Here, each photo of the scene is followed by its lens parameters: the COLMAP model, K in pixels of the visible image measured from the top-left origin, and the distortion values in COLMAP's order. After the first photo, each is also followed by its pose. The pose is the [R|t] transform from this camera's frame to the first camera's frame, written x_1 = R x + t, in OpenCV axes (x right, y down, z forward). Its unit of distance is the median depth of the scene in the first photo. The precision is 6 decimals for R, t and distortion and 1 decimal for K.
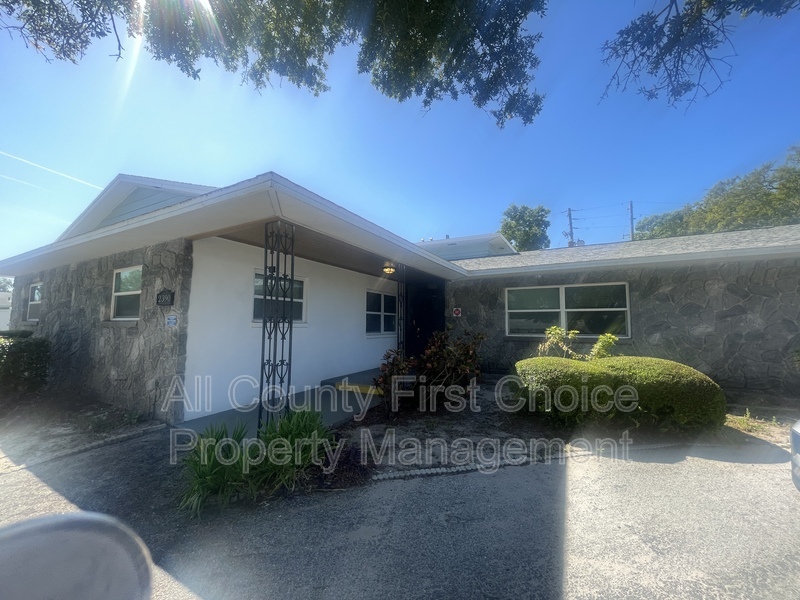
lens RADIAL K [[319.7, 0, 400.0], [0, 319.7, 300.0], [0, 0, 1]] dist [-0.001224, -0.000074]
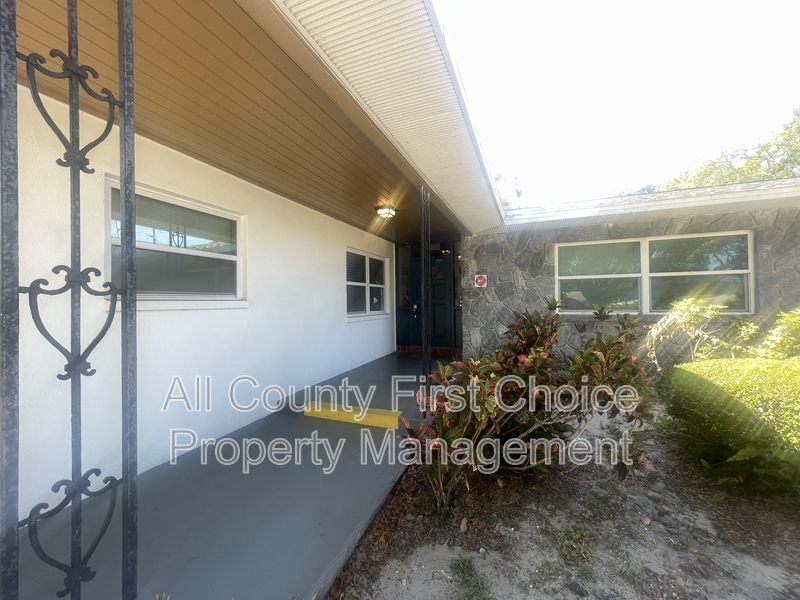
lens RADIAL K [[319.7, 0, 400.0], [0, 319.7, 300.0], [0, 0, 1]] dist [-0.001224, -0.000074]
pose [[0.991796, -0.017099, 0.126682, -0.089035], [0.007664, 0.997184, 0.074598, 0.029046], [-0.127601, -0.073015, 0.989134, 0.375394]]
